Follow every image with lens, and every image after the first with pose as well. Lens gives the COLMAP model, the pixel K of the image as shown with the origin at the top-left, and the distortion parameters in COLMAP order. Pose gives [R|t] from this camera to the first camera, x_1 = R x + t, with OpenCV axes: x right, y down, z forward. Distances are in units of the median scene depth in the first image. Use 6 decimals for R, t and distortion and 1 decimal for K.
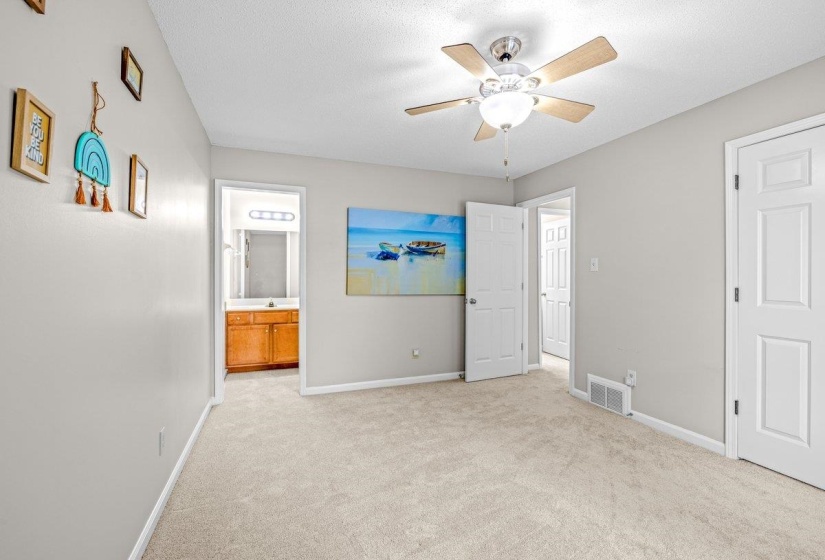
lens RADIAL K [[353.0, 0, 411.5], [0, 353.0, 276.0], [0, 0, 1]] dist [0.000558, 0.000150]
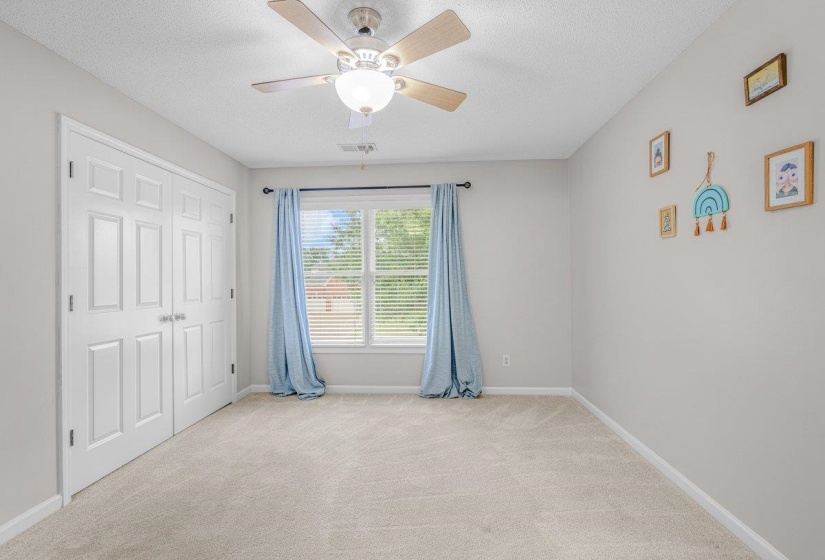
lens RADIAL K [[353.0, 0, 411.5], [0, 353.0, 276.0], [0, 0, 1]] dist [0.000558, 0.000150]
pose [[-0.907861, 0.007956, 0.419195, -0.195250], [0.009305, 0.999956, 0.001174, -0.006980], [-0.419167, 0.004966, -0.907896, 1.651299]]
